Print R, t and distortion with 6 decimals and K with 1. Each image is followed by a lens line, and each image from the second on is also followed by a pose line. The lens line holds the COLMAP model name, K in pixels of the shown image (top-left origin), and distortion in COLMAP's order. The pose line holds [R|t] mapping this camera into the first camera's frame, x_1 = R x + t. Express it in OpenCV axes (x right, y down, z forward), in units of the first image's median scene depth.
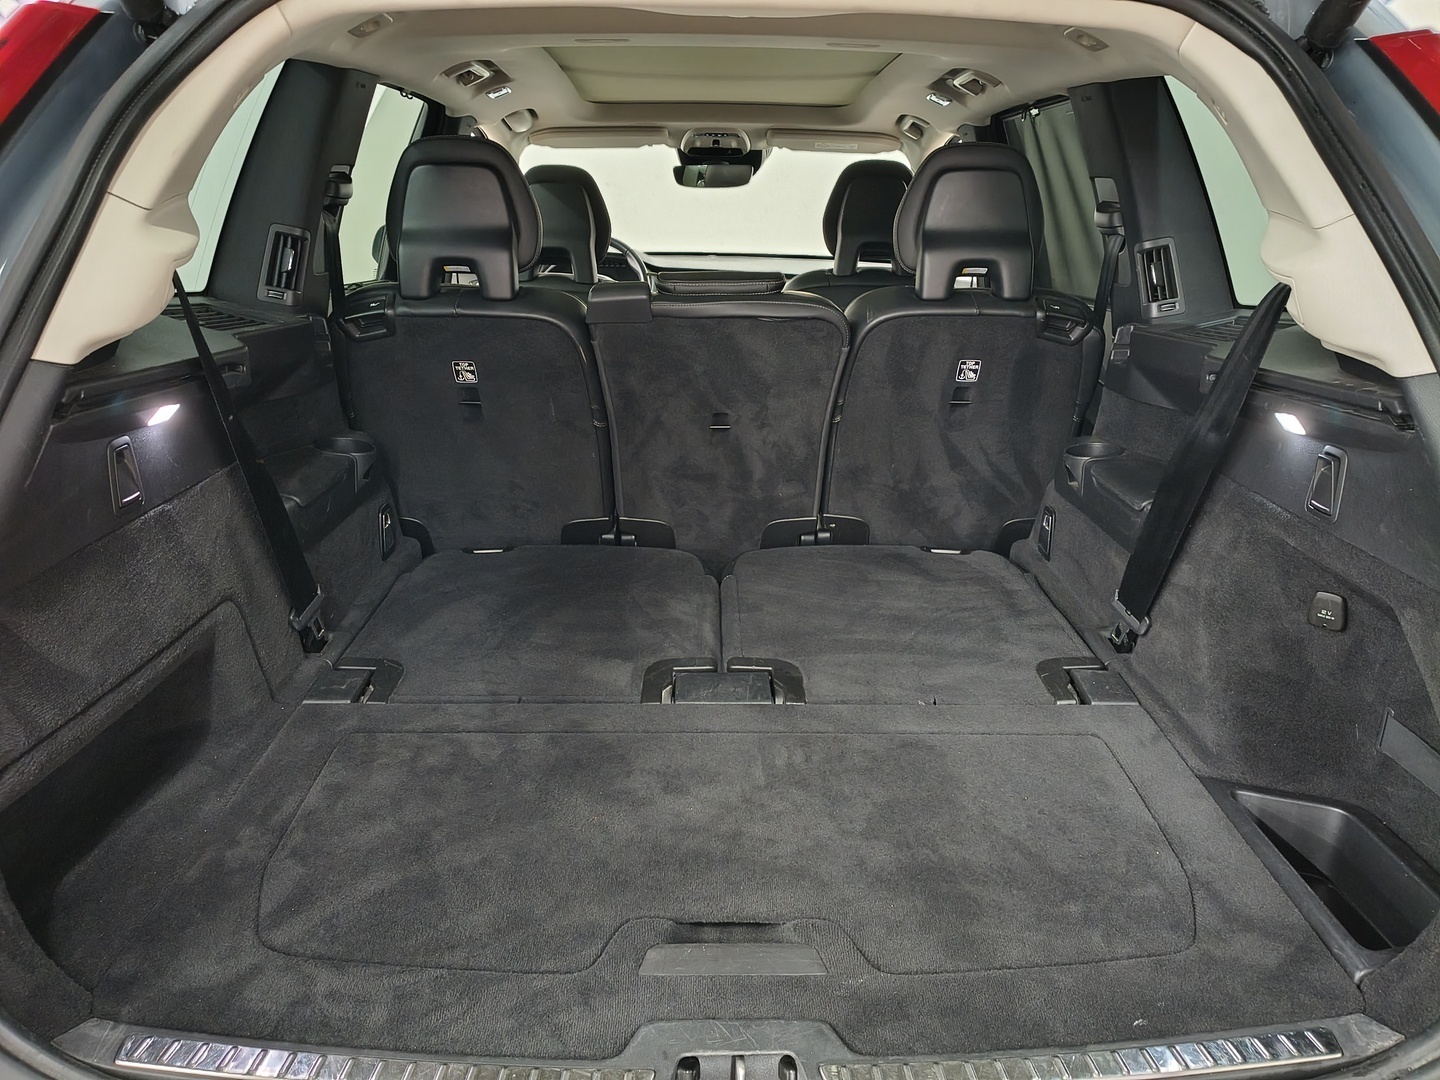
lens RADIAL K [[1086.4, 0, 720.0], [0, 1086.4, 540.0], [0, 0, 1]] dist [-0.013214, 0.005440]
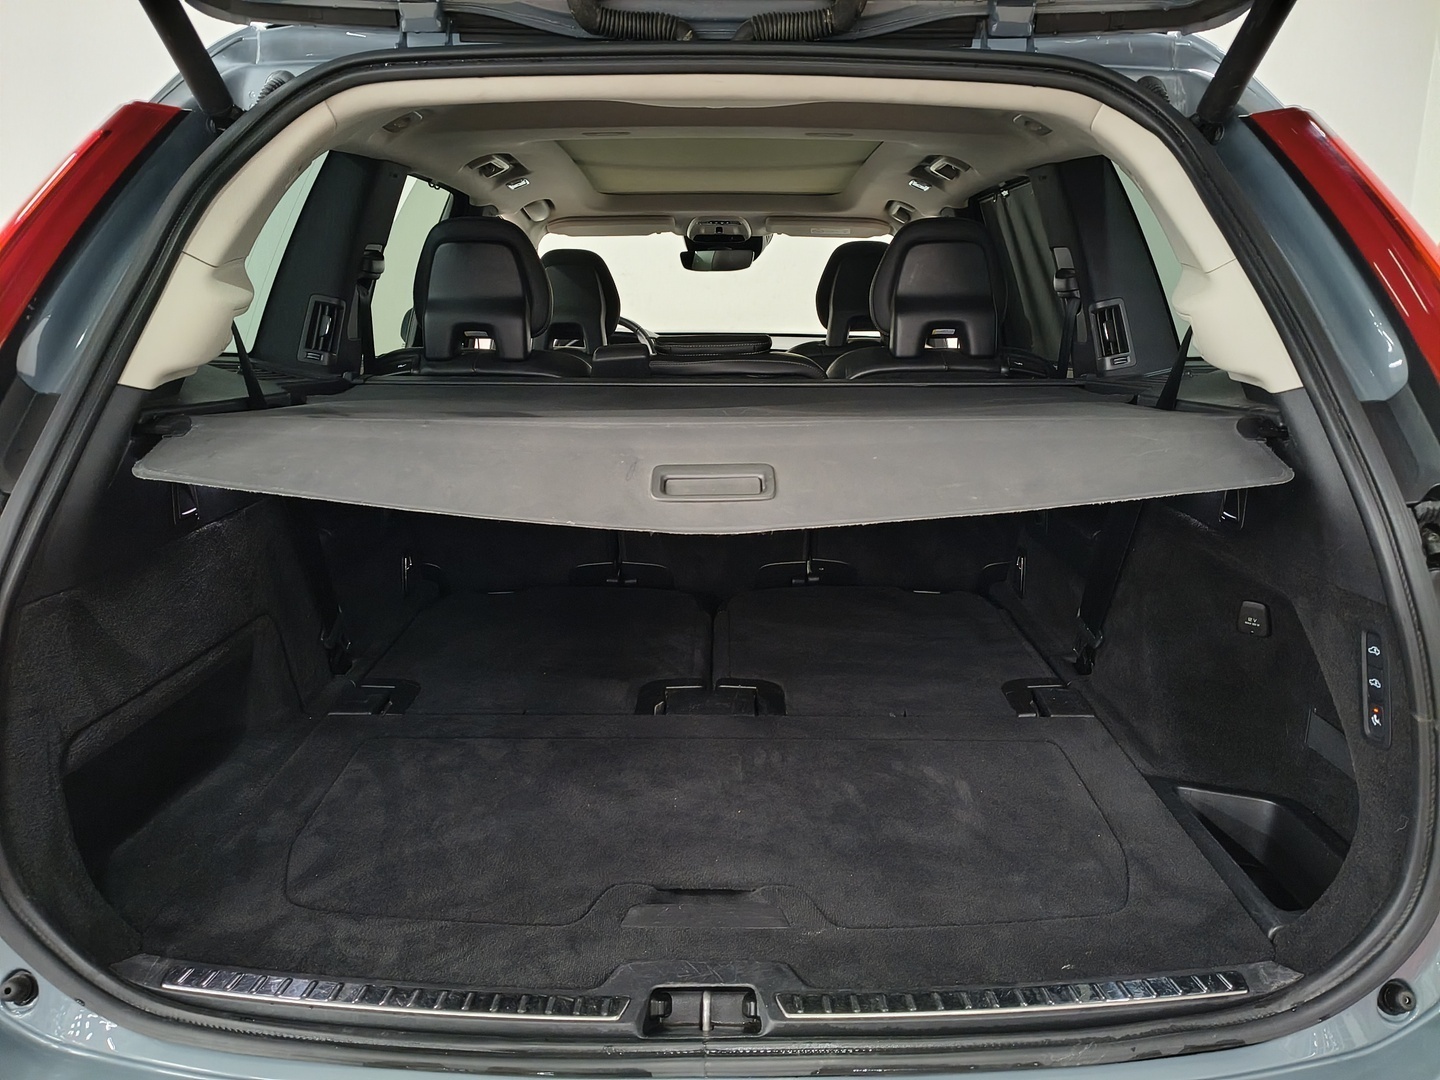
lens RADIAL K [[1078.1, 0, 708.3], [0, 1078.1, 530.5], [0, 0, 1]] dist [0.009198, -0.033242]
pose [[0.999598, -0.004485, -0.027979, 0.037702], [0.002012, 0.996134, -0.087825, 0.070005], [0.028264, 0.087734, 0.995743, -0.112573]]
